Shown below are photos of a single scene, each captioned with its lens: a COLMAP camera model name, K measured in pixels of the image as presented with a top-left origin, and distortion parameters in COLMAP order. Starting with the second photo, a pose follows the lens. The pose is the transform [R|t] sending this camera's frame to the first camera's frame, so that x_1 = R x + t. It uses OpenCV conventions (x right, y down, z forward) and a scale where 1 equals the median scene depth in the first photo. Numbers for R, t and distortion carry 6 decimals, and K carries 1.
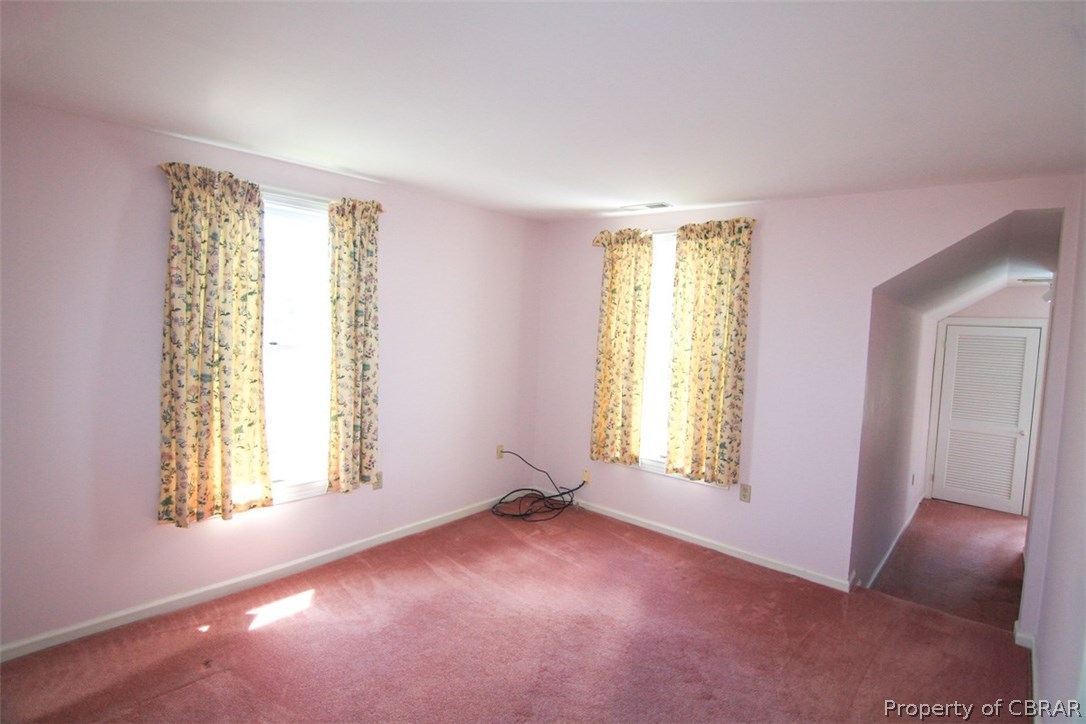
lens RADIAL K [[556.7, 0, 542.8], [0, 556.7, 360.5], [0, 0, 1]] dist [-0.022026, -0.001189]
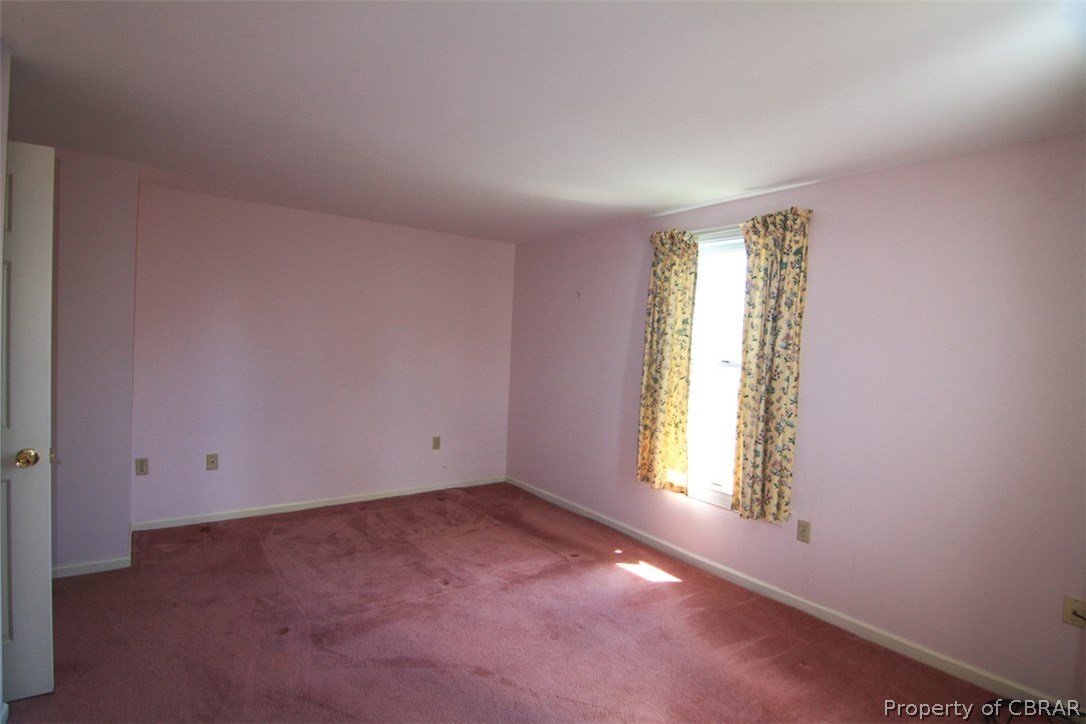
lens RADIAL K [[556.7, 0, 542.8], [0, 556.7, 358.6], [0, 0, 1]] dist [-0.022026, -0.001189]
pose [[-0.243926, -0.019625, -0.969595, 0.680301], [-0.123379, 0.992299, 0.010955, -0.003107], [0.961914, 0.122299, -0.244469, 0.880944]]
